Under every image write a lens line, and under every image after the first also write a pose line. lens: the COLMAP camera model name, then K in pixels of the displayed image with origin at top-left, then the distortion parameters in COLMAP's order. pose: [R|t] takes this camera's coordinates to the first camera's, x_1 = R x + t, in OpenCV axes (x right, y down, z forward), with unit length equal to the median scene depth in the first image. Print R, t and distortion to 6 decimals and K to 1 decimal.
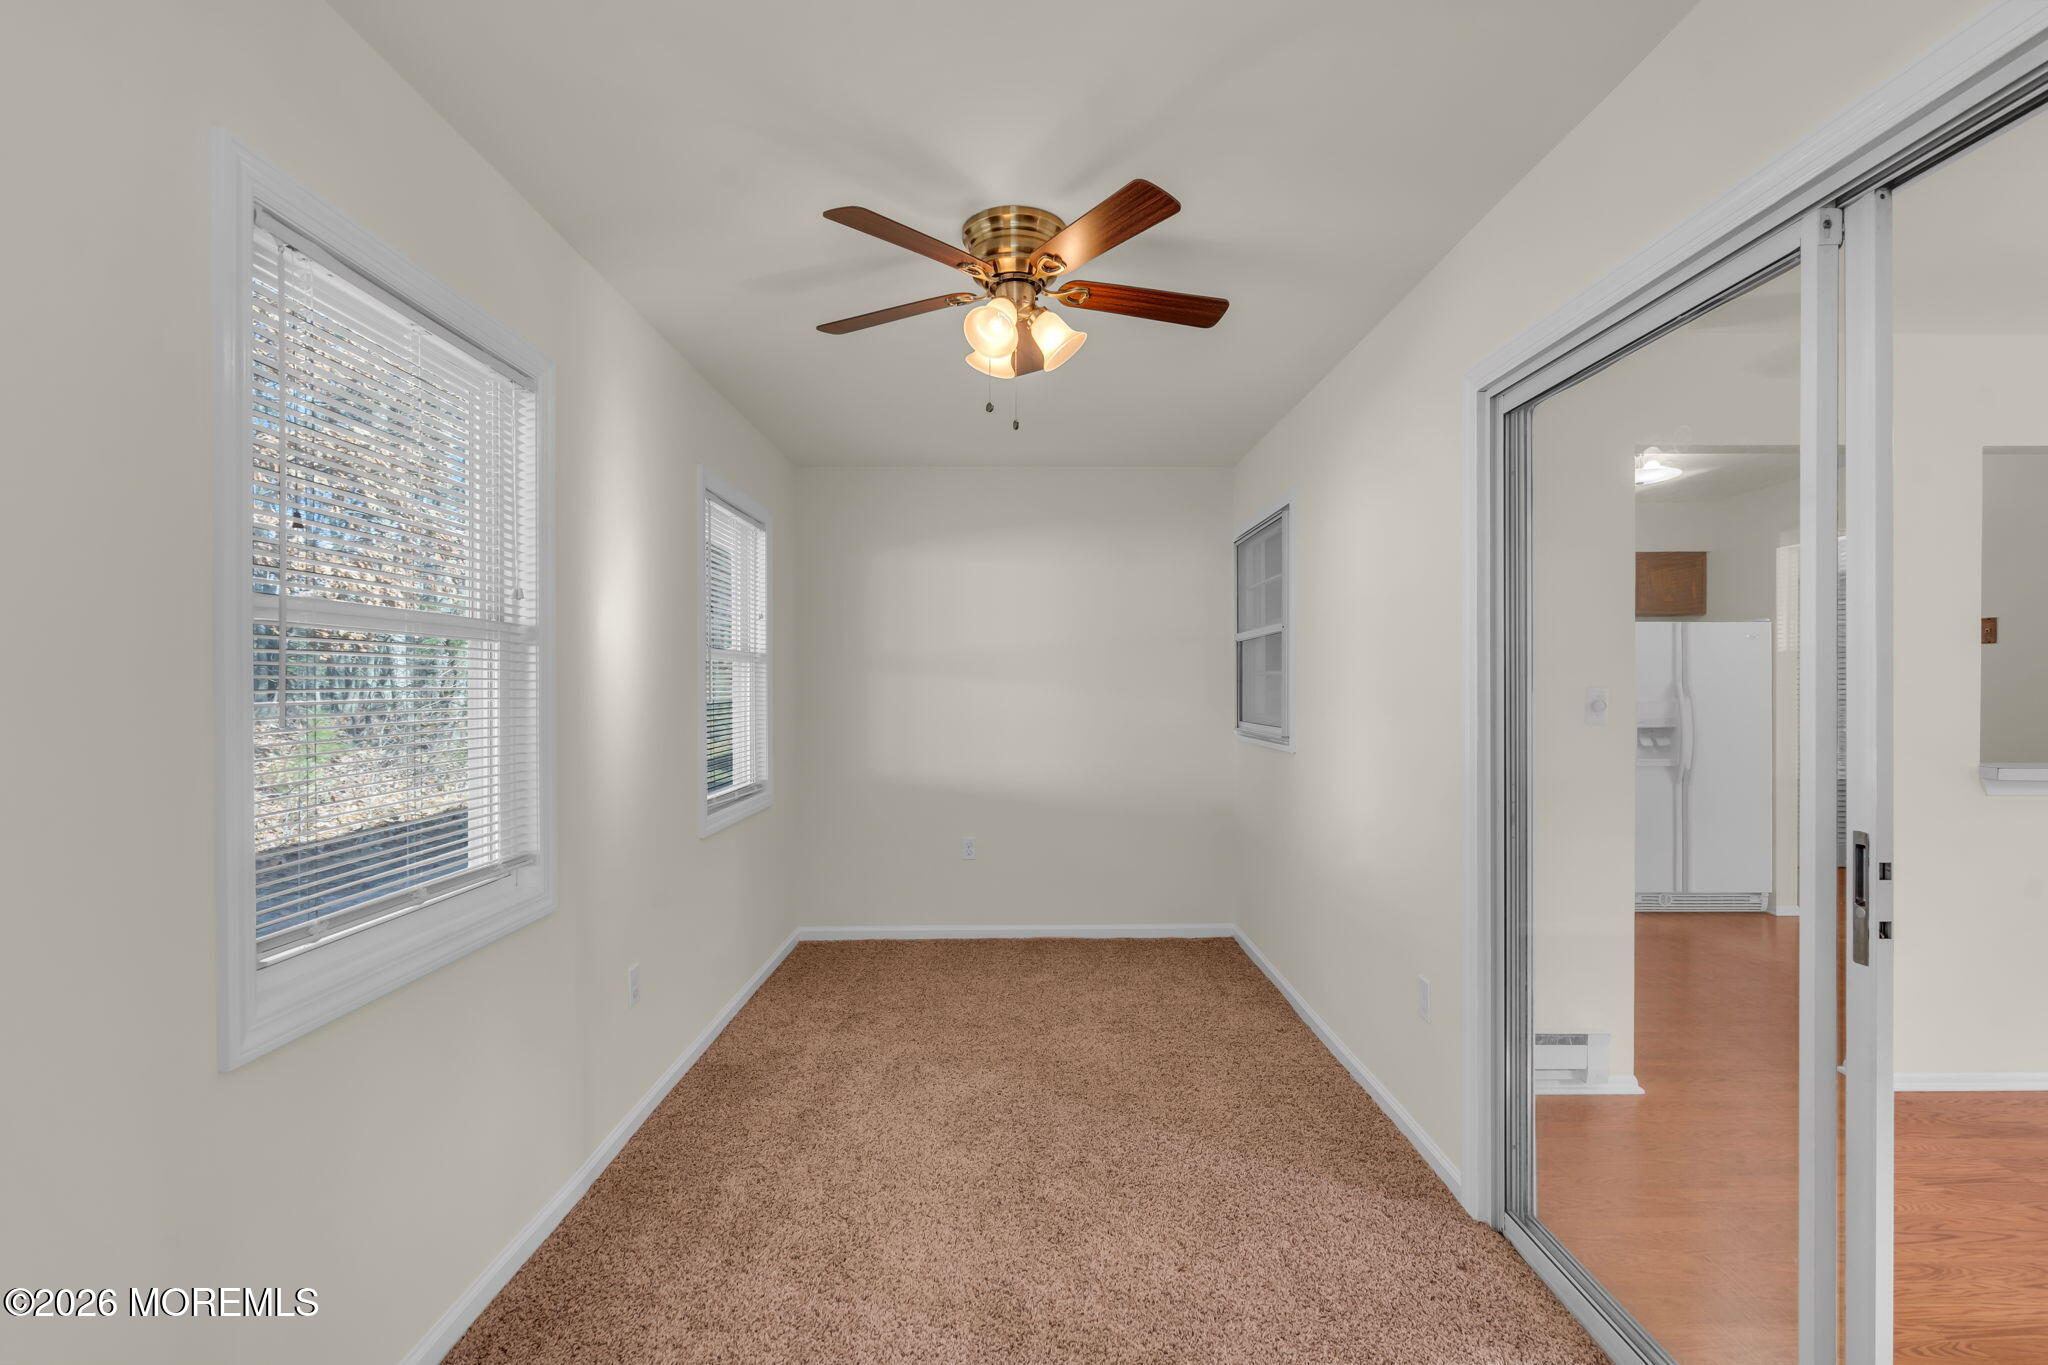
lens RADIAL K [[924.7, 0, 1017.7], [0, 924.7, 684.3], [0, 0, 1]] dist [-0.005309, 0.002966]
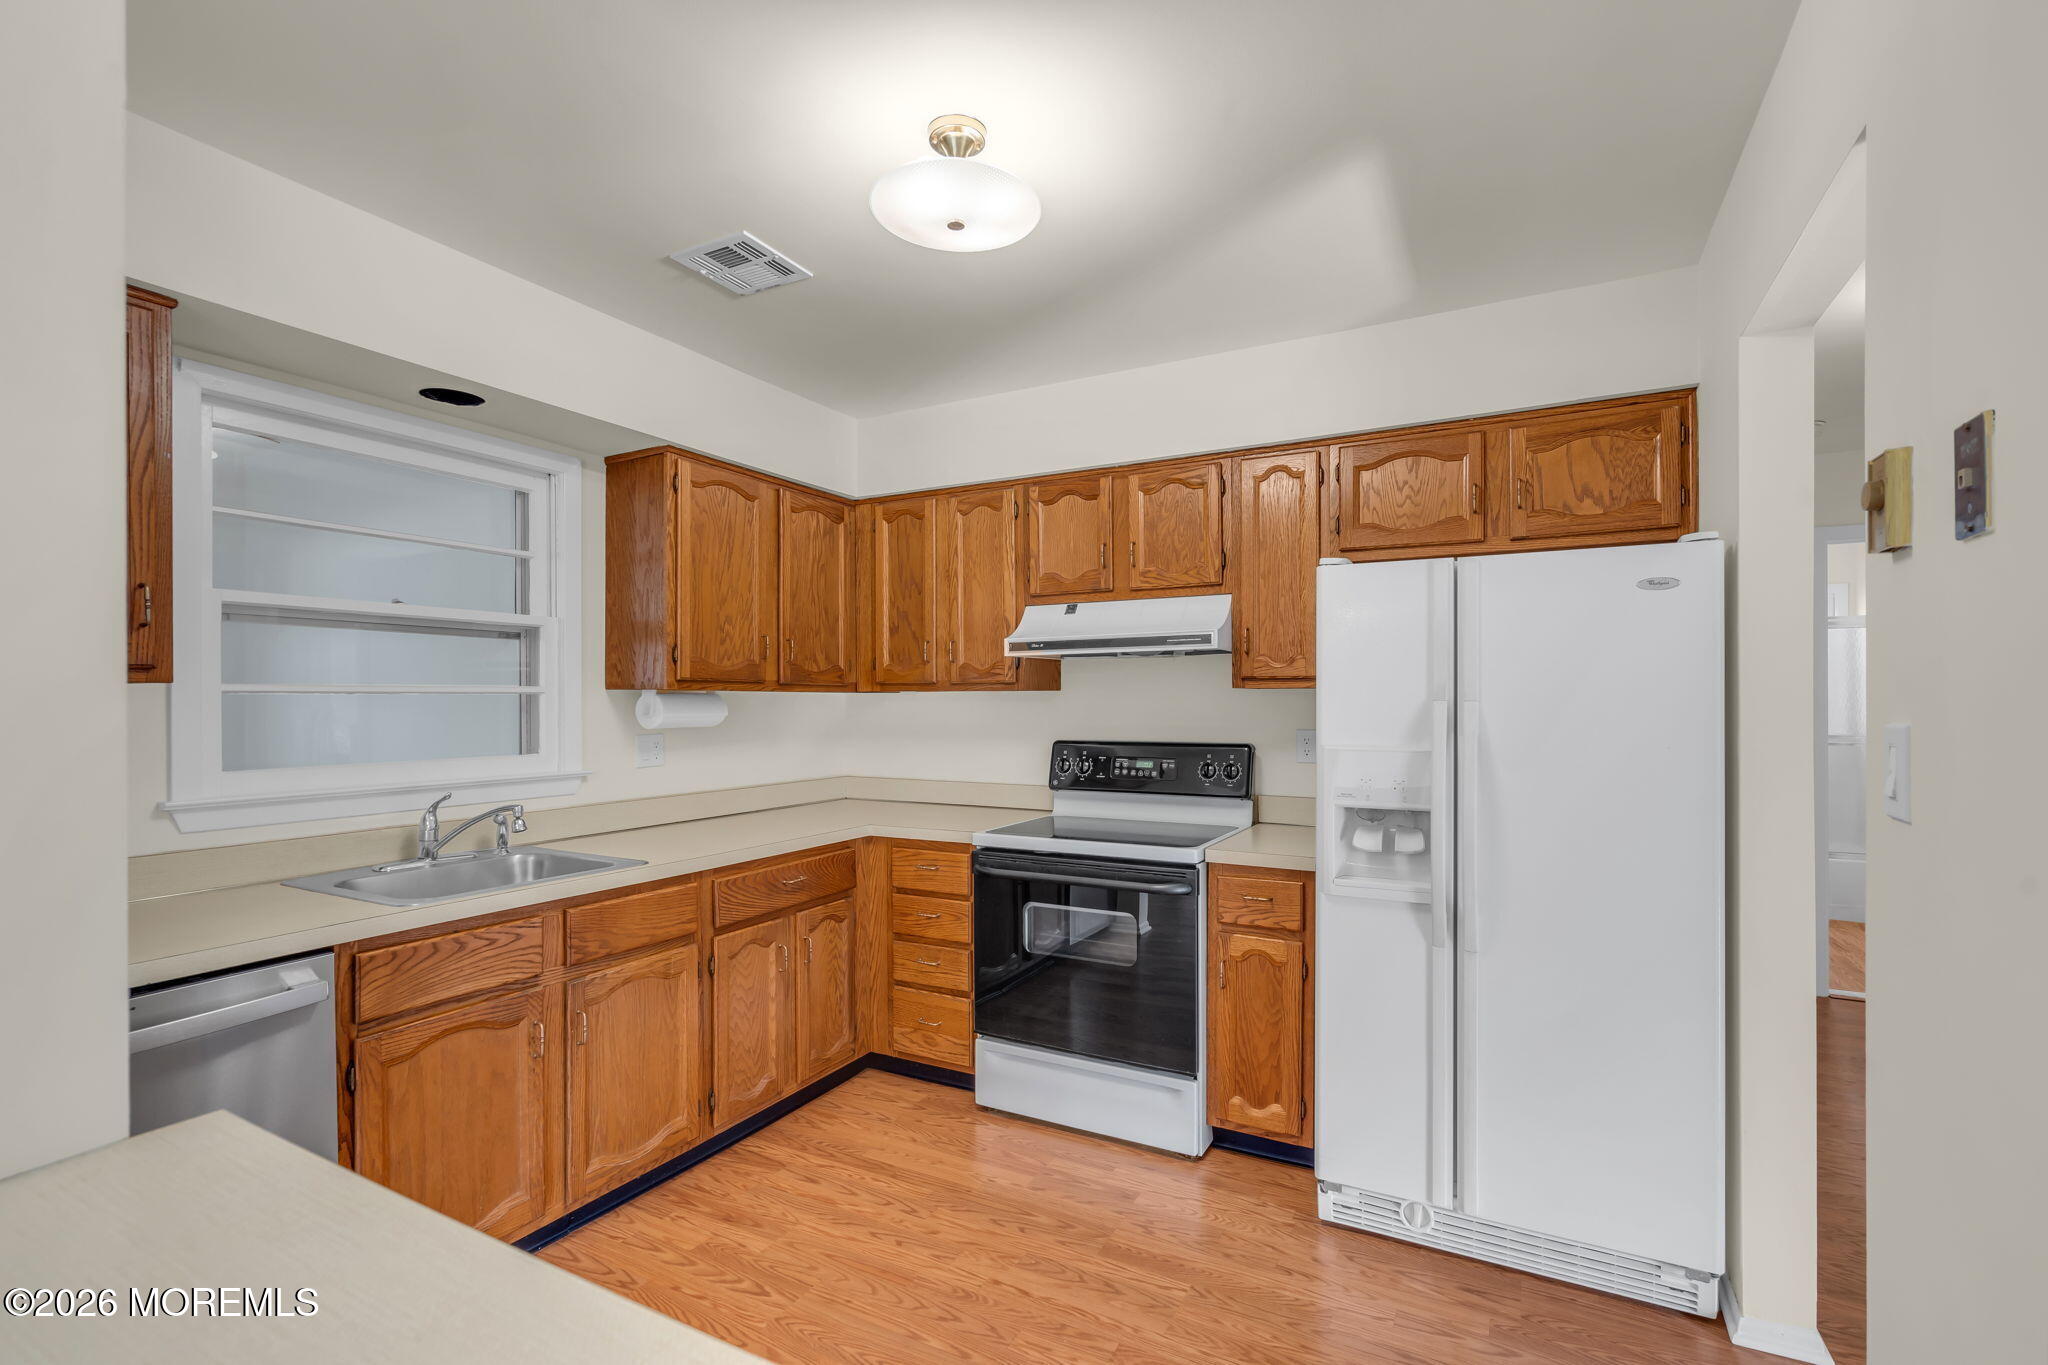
lens RADIAL K [[924.7, 0, 1021.3], [0, 924.7, 702.1], [0, 0, 1]] dist [-0.005309, 0.002966]
pose [[0.876688, -0.001068, -0.481059, 0.748018], [-0.000519, 0.999995, -0.003167, -0.000883], [0.481059, 0.003026, 0.876683, 0.541987]]
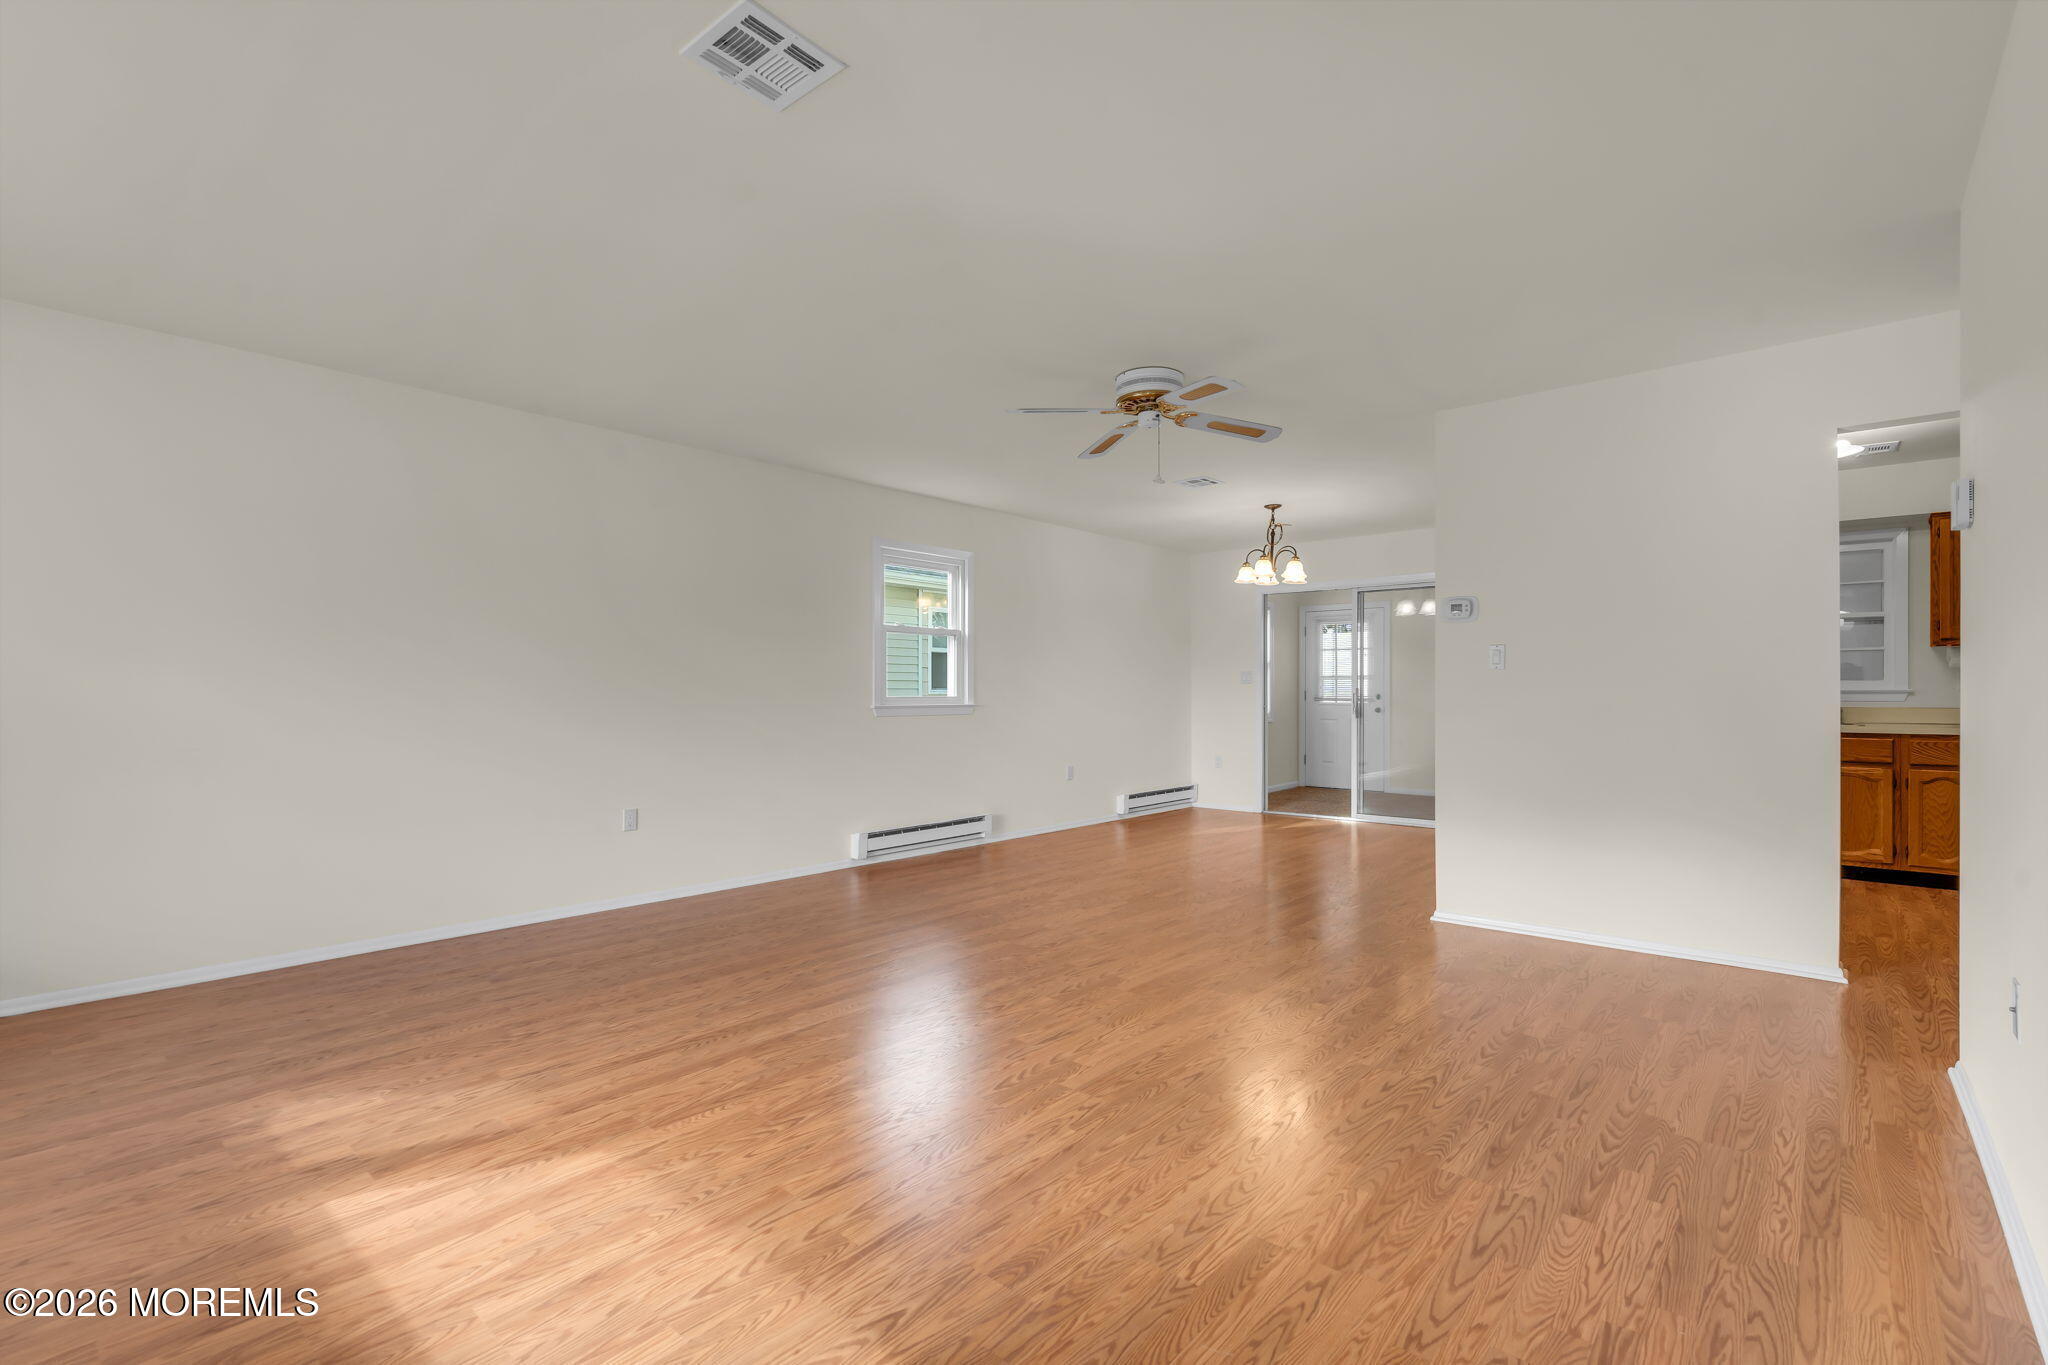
lens RADIAL K [[924.7, 0, 1039.7], [0, 924.7, 694.3], [0, 0, 1]] dist [-0.005309, 0.002966]
pose [[-0.647246, -0.002515, -0.762277, 1.718662], [-0.006567, 0.999976, 0.002276, 0.048923], [0.762253, 0.006479, -0.647246, 0.834022]]
